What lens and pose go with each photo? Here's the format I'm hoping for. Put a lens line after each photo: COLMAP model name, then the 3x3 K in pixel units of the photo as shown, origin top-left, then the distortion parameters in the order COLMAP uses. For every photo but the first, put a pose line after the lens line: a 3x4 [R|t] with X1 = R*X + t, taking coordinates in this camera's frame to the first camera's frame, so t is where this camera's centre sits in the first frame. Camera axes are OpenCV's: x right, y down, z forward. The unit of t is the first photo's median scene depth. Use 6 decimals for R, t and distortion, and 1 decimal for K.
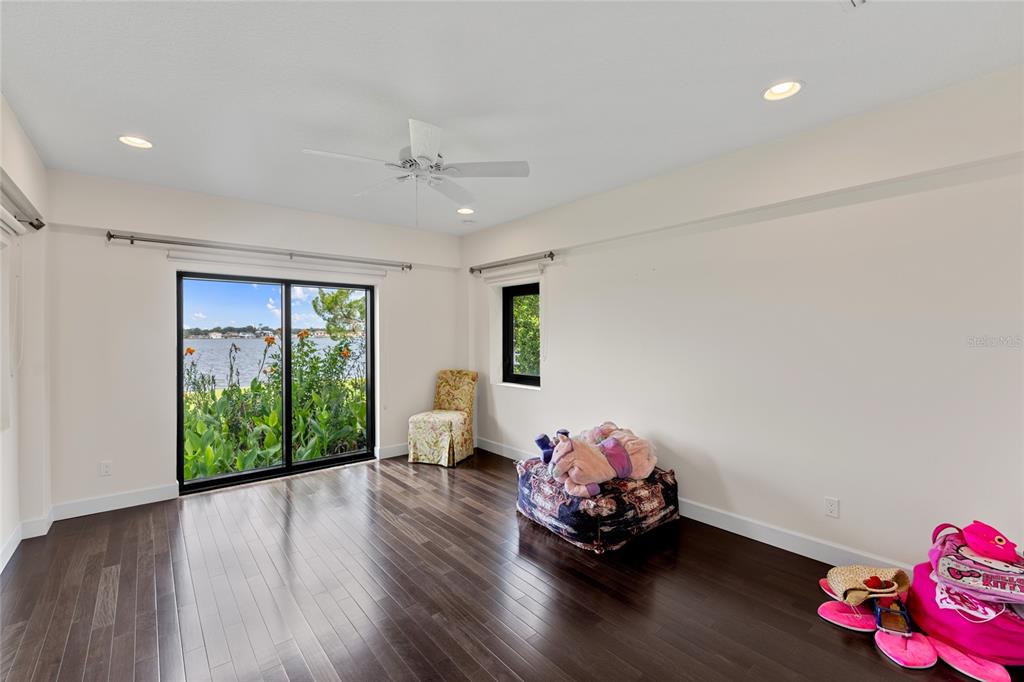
lens RADIAL K [[442.5, 0, 514.9], [0, 442.5, 340.5], [0, 0, 1]] dist [-0.003155, 0.000106]
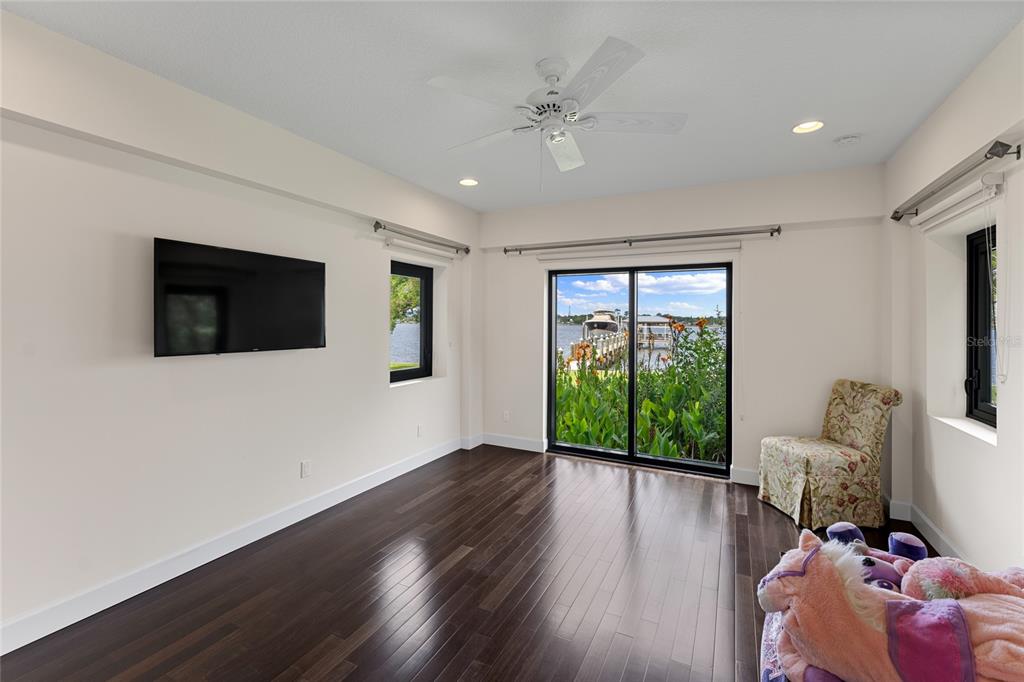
lens RADIAL K [[442.5, 0, 497.8], [0, 442.5, 326.2], [0, 0, 1]] dist [-0.003155, 0.000106]
pose [[0.387943, 0.014224, -0.921574, 0.264649], [-0.021998, 0.999739, 0.006170, -0.004573], [0.921421, 0.017879, 0.388155, 0.318847]]
